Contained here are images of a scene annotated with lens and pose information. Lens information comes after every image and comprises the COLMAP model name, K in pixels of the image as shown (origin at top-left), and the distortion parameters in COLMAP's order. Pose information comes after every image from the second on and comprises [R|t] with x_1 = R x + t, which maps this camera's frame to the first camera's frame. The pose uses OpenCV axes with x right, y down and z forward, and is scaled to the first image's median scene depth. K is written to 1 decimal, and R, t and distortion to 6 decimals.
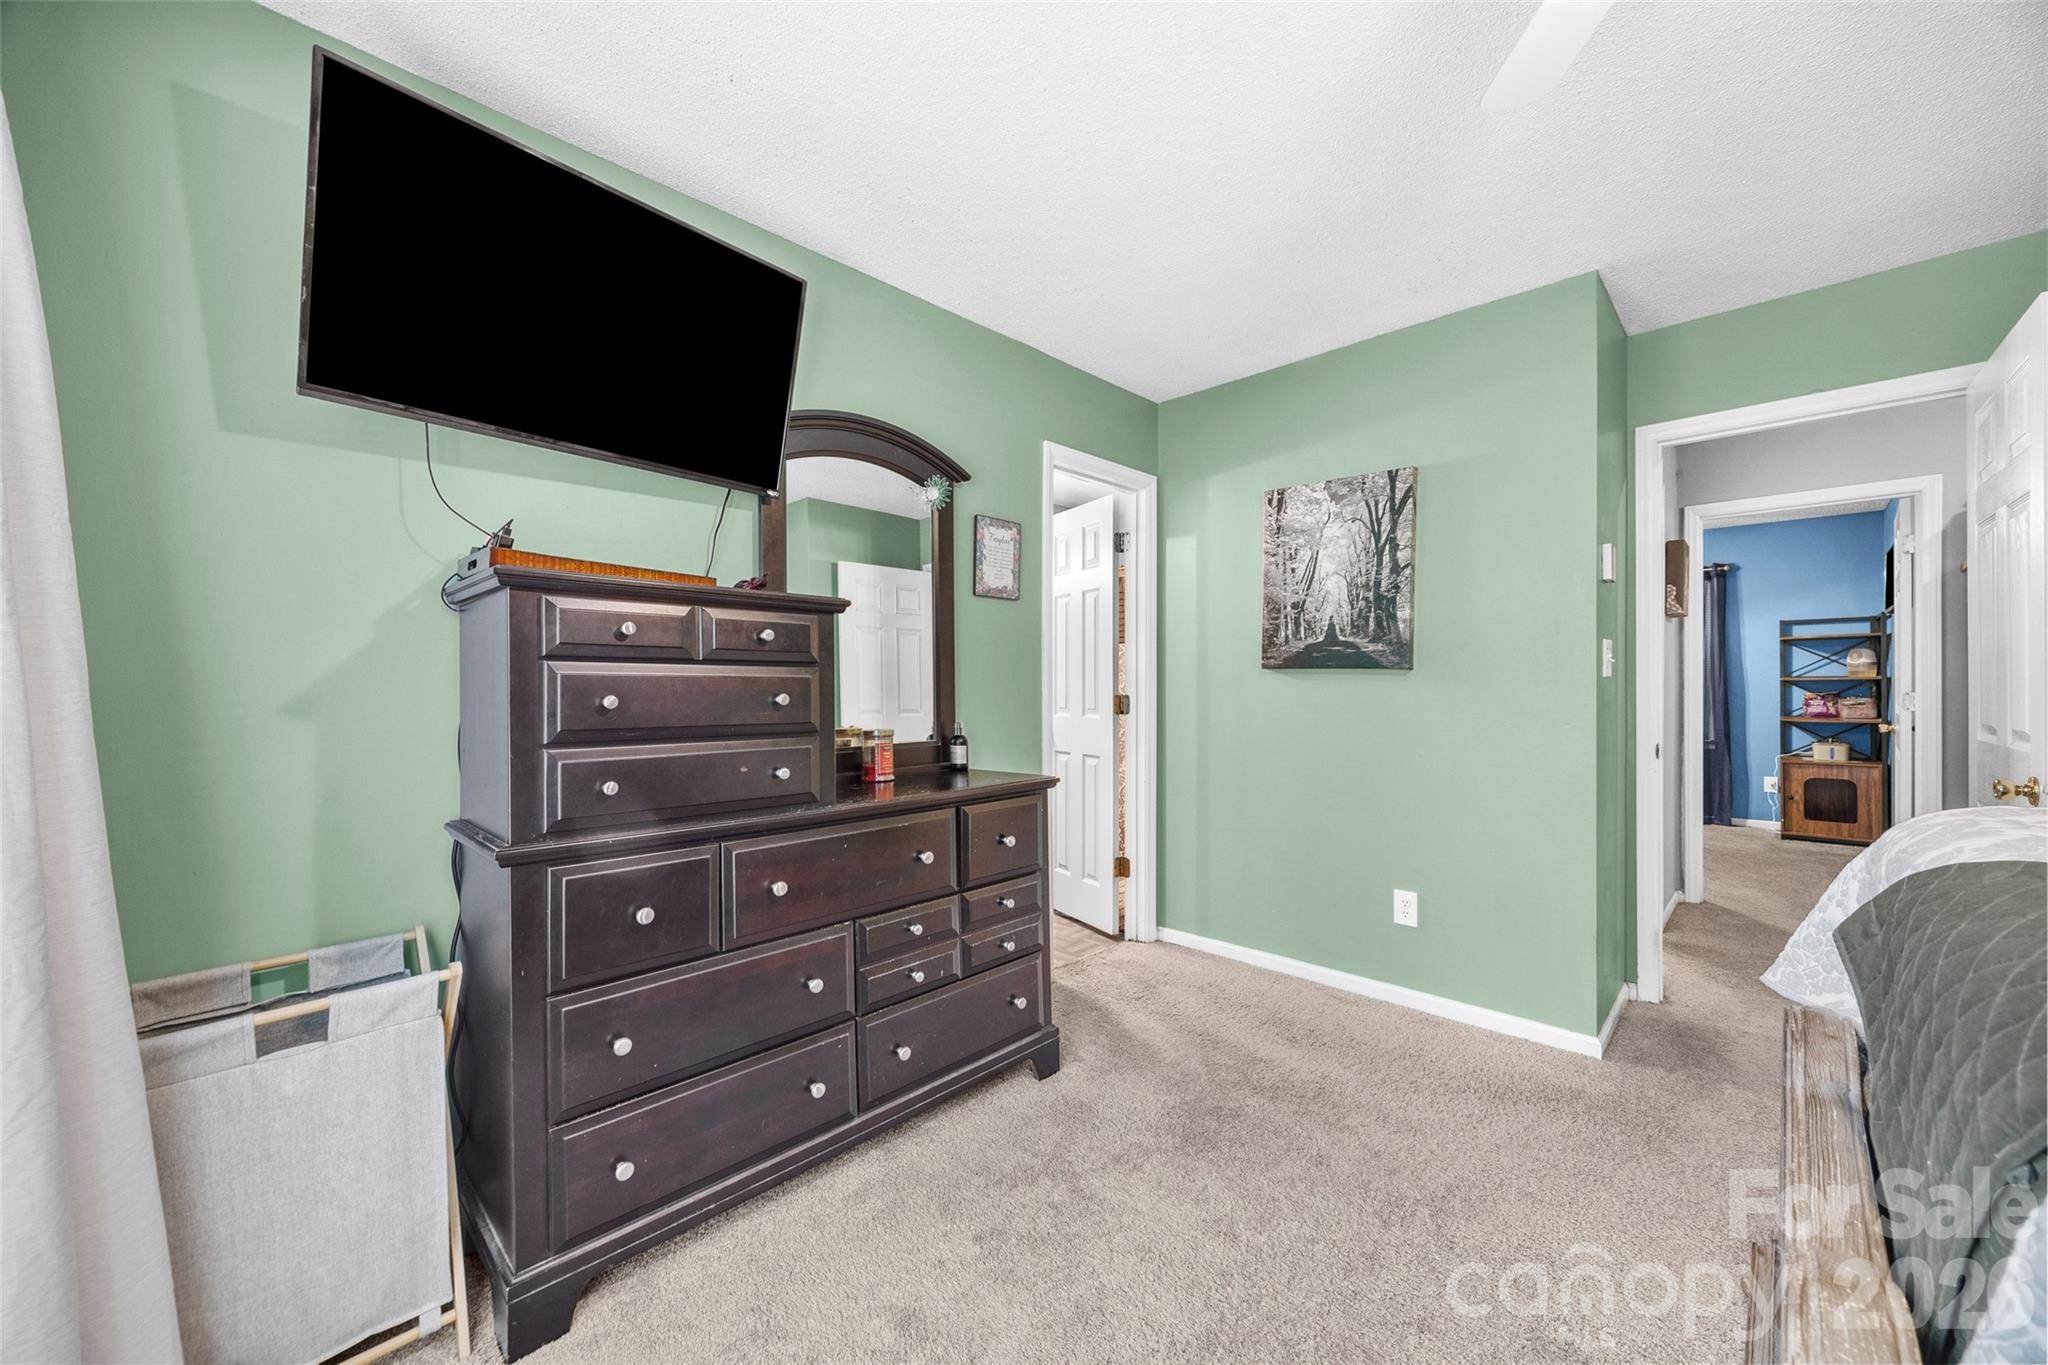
lens RADIAL K [[797.4, 0, 1018.3], [0, 797.4, 689.2], [0, 0, 1]] dist [-0.004062, 0.001196]
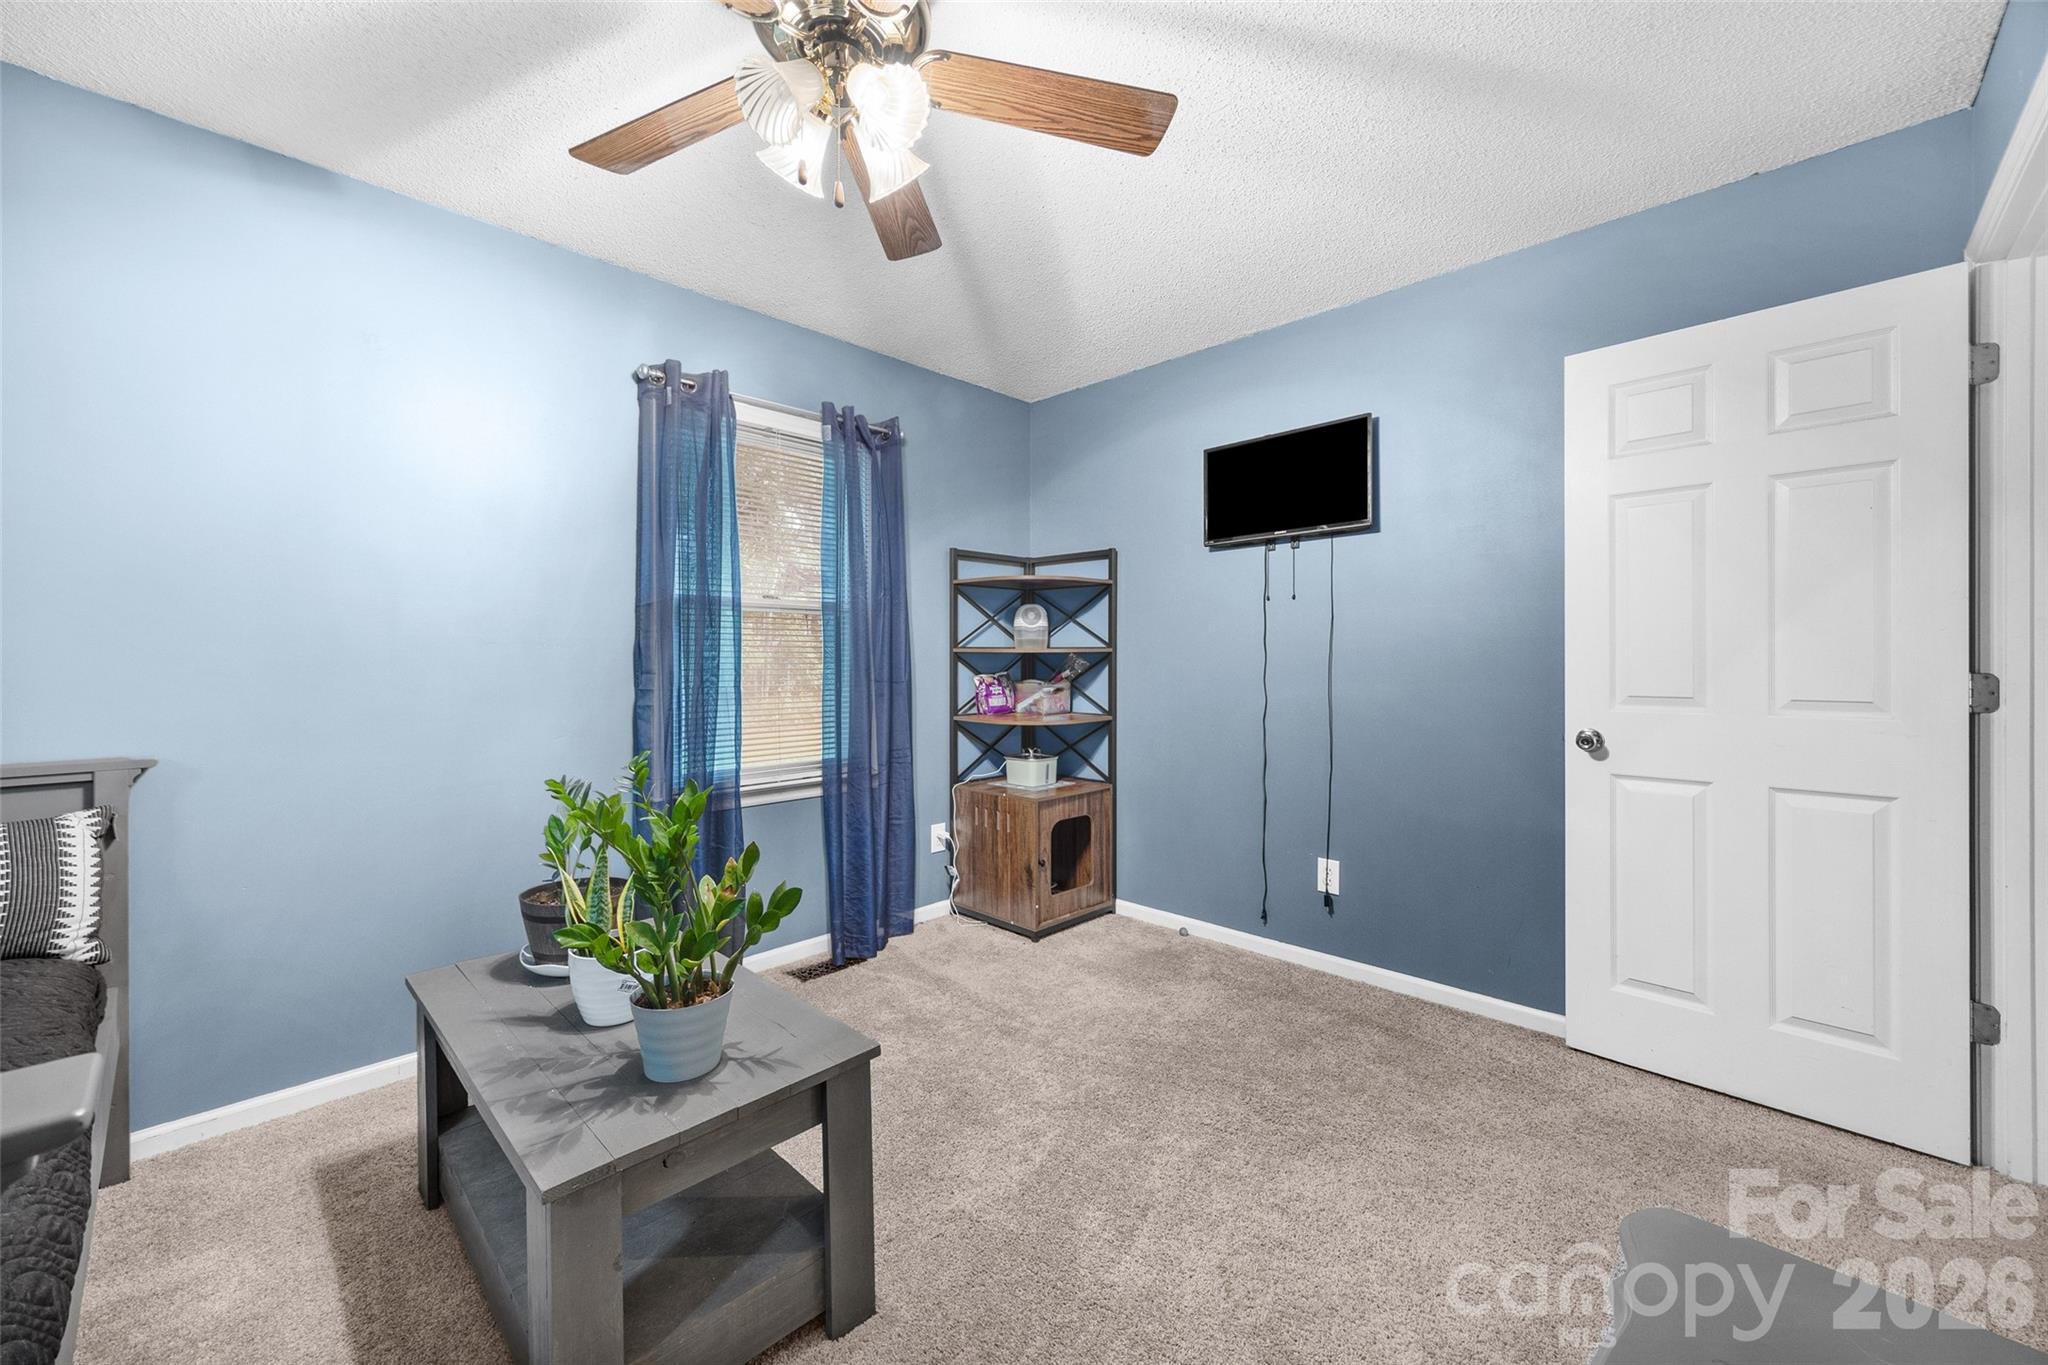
lens RADIAL K [[797.4, 0, 1015.5], [0, 797.4, 666.8], [0, 0, 1]] dist [-0.004062, 0.001196]
pose [[-0.007474, -0.012469, 0.999894, 0.405252], [0.000141, 0.999922, 0.012471, -0.008496], [-0.999972, 0.000234, -0.007471, 1.002631]]
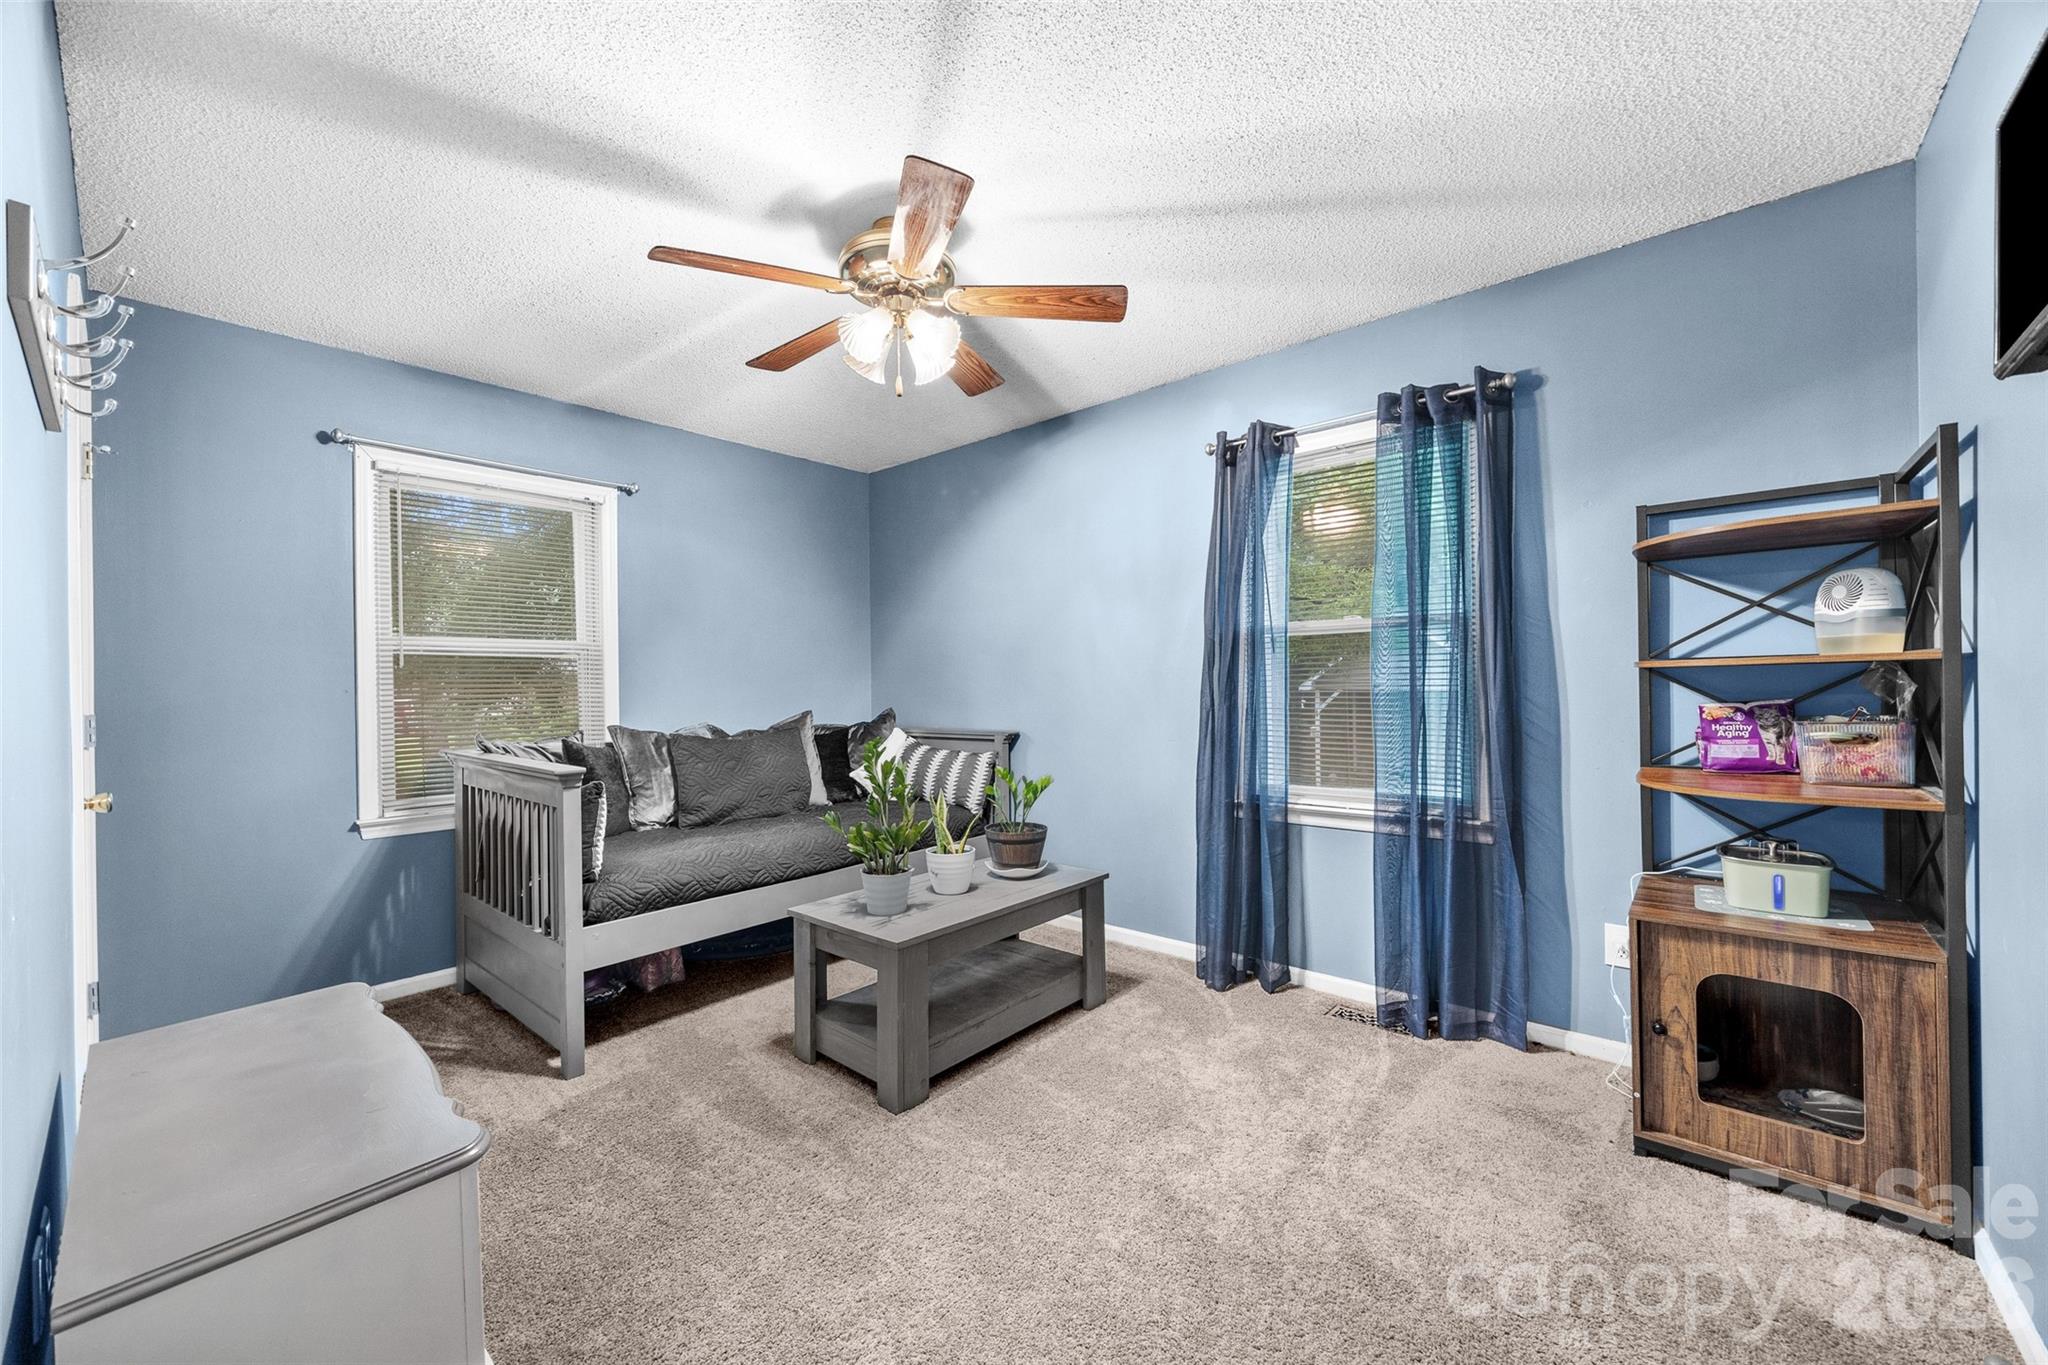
lens RADIAL K [[797.4, 0, 1020.0], [0, 797.4, 687.8], [0, 0, 1]] dist [-0.004062, 0.001196]
pose [[0.998756, -0.020294, 0.045537, 0.684752], [0.020000, 0.999776, 0.006901, -0.010778], [-0.045667, -0.005981, 0.998939, 0.674328]]
